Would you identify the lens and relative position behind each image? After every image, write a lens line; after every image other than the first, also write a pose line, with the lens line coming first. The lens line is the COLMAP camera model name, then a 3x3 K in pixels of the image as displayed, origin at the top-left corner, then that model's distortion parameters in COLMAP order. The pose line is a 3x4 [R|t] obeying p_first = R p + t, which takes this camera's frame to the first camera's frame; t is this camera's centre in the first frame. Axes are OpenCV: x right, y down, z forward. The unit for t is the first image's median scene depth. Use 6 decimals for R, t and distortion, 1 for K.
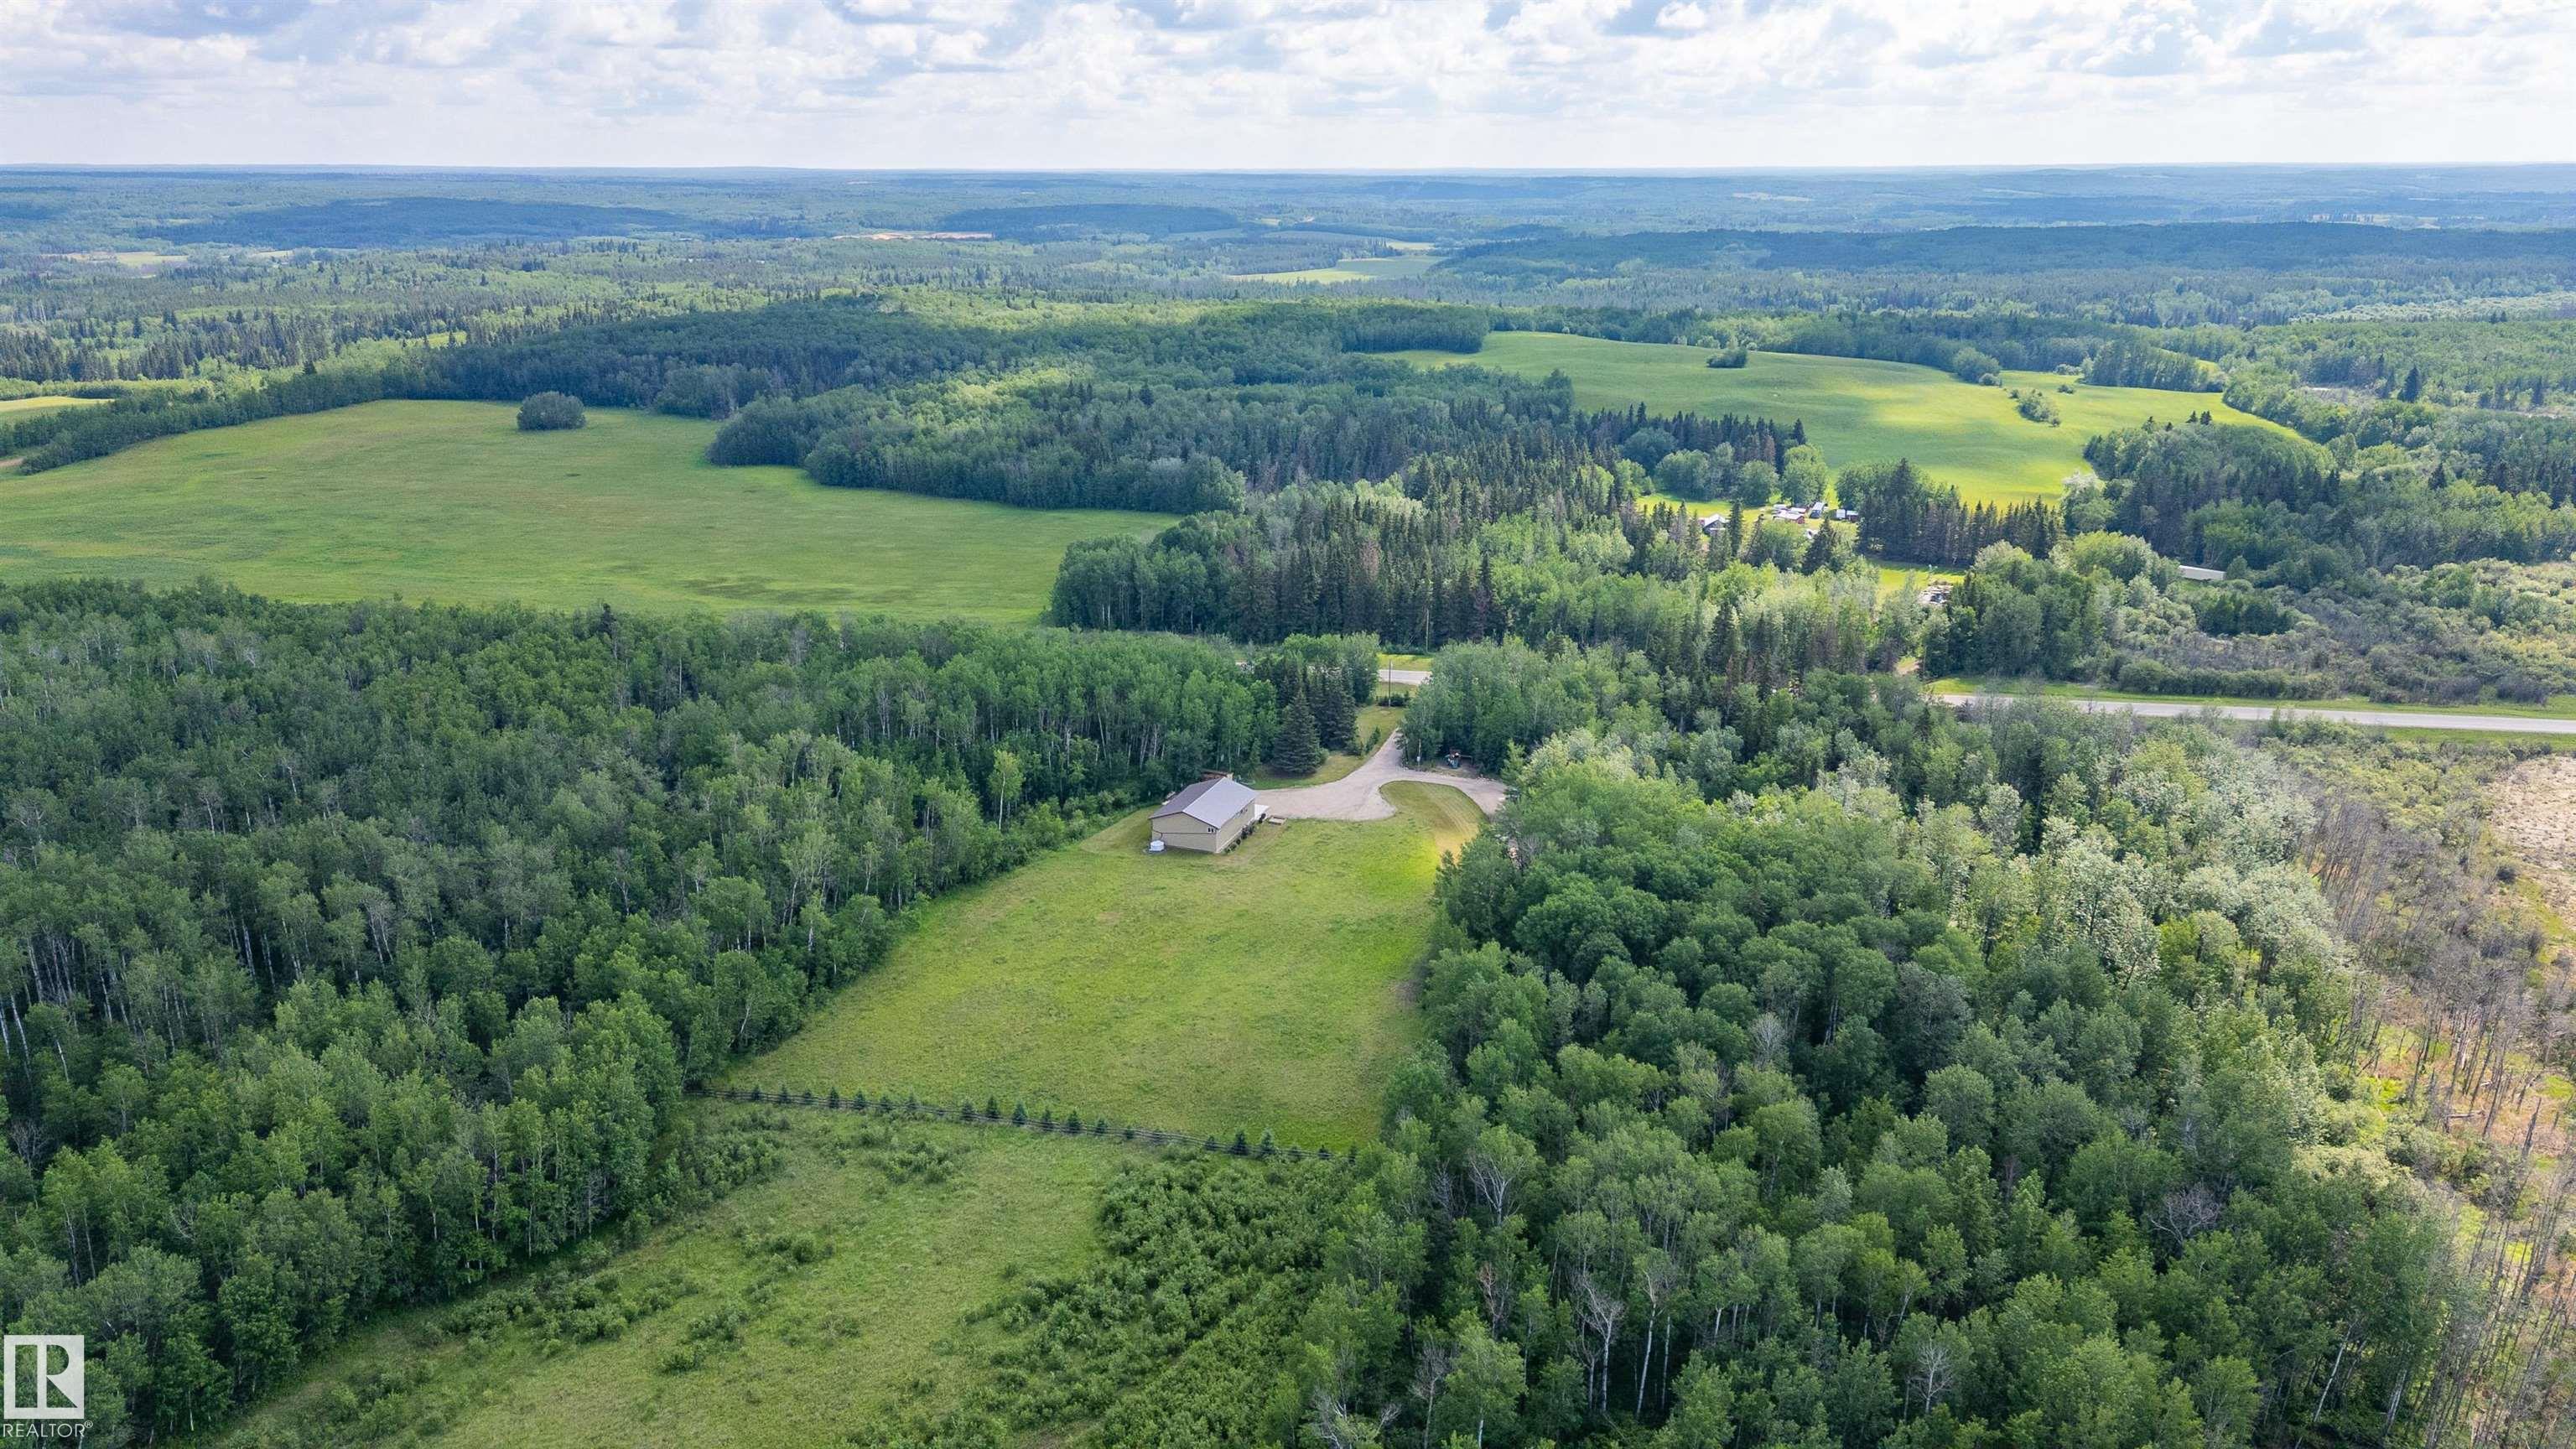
lens RADIAL K [[1794.2, 0, 1288.4], [0, 1794.2, 717.2], [0, 0, 1]] dist [0.081092, -0.075936]
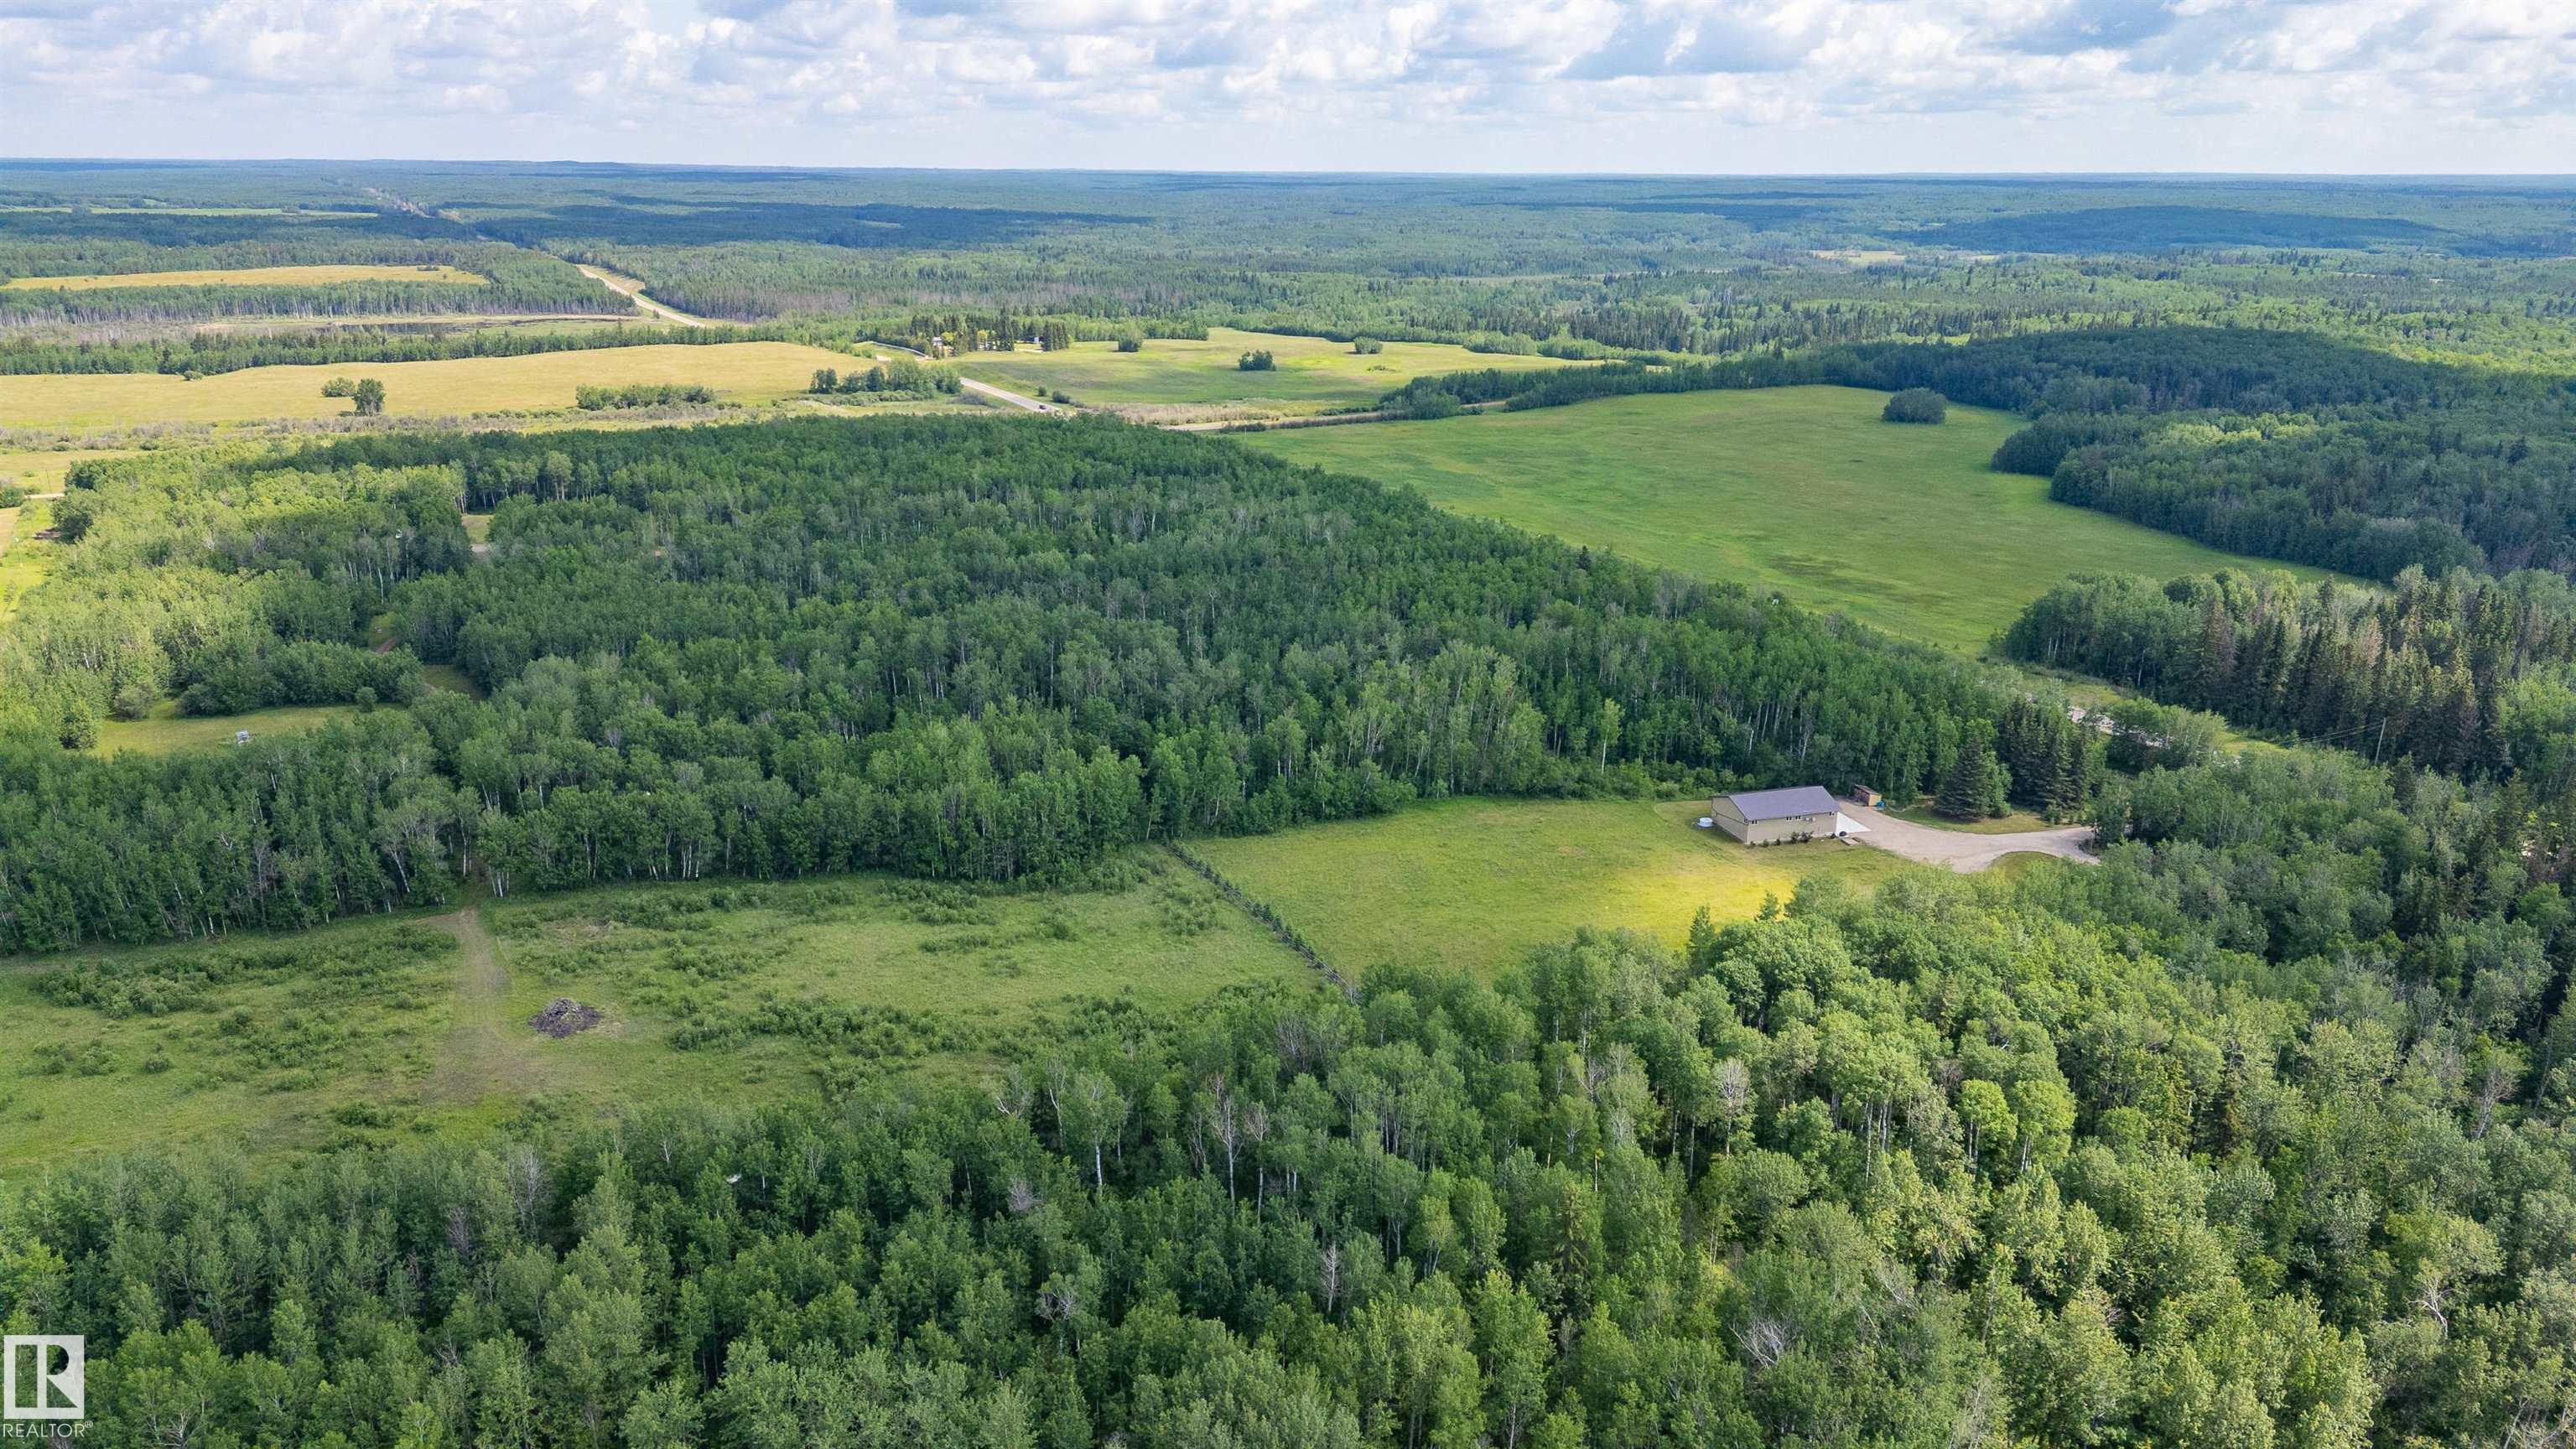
lens RADIAL K [[1794.2, 0, 1286.1], [0, 1794.2, 719.5], [0, 0, 1]] dist [0.081092, -0.075936]
pose [[0.617920, 0.235615, -0.750107, 0.192982], [-0.237734, 0.965375, 0.107393, -0.014502], [0.749438, 0.111966, 0.652538, 0.039873]]
